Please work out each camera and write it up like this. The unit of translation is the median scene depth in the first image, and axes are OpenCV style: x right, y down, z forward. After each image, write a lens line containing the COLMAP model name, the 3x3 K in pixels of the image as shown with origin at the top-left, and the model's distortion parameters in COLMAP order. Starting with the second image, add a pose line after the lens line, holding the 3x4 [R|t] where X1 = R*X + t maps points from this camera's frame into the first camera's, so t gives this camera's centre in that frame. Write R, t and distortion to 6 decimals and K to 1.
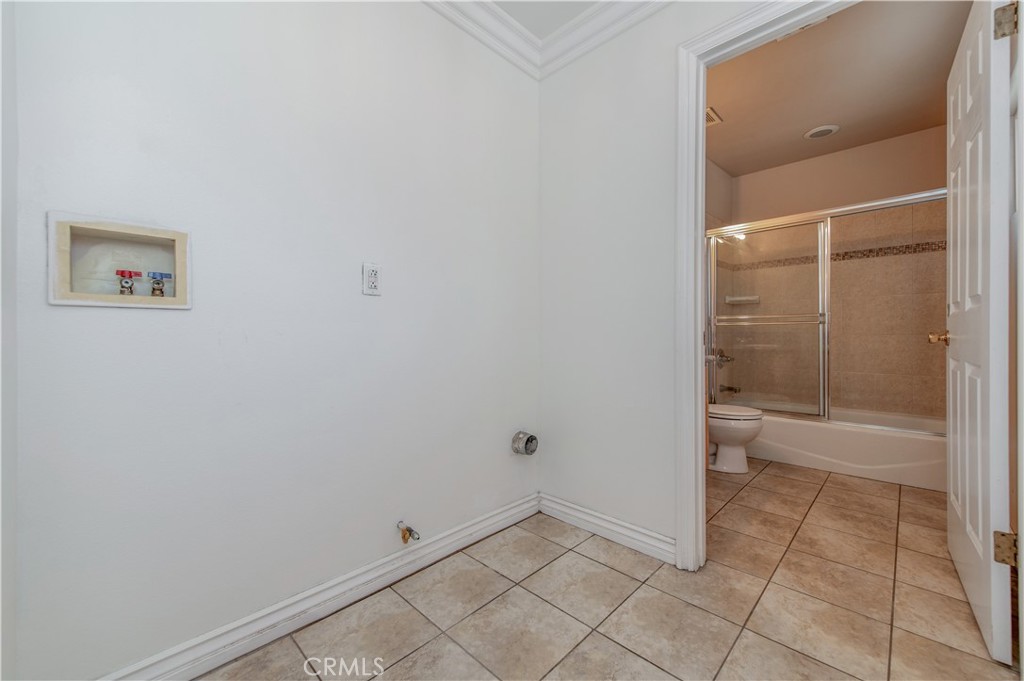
lens RADIAL K [[399.7, 0, 510.7], [0, 399.7, 337.8], [0, 0, 1]] dist [0.012452, -0.002301]
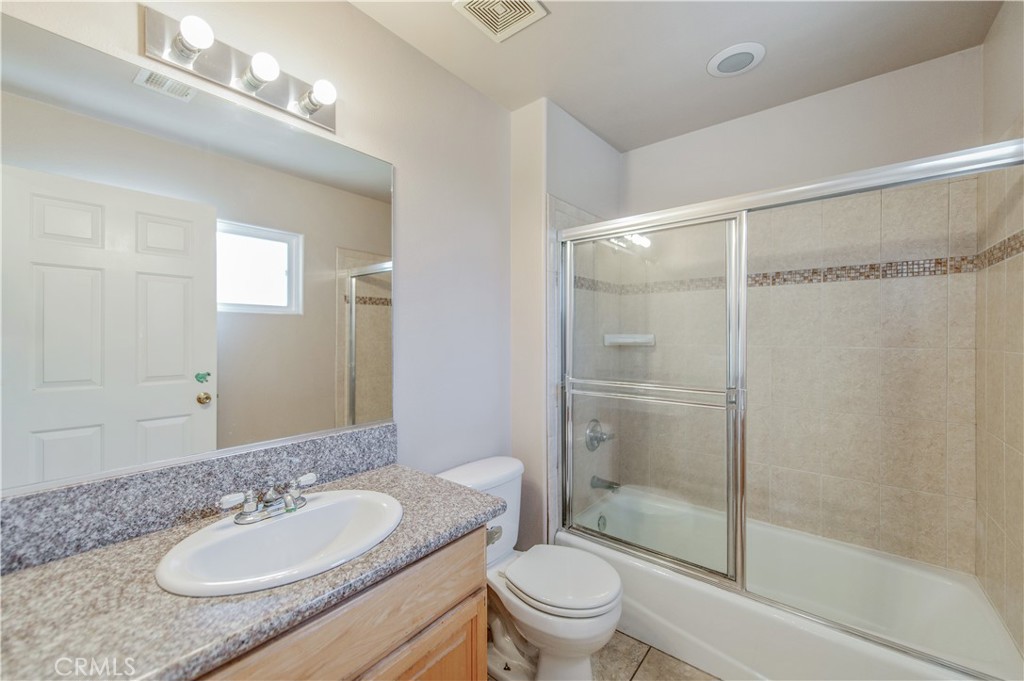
lens RADIAL K [[399.7, 0, 510.2], [0, 399.7, 339.8], [0, 0, 1]] dist [0.012452, -0.002301]
pose [[0.996395, 0.008179, 0.084442, 0.389103], [-0.008151, 0.999967, -0.000677, -0.109851], [-0.084445, -0.000014, 0.996428, 0.439128]]
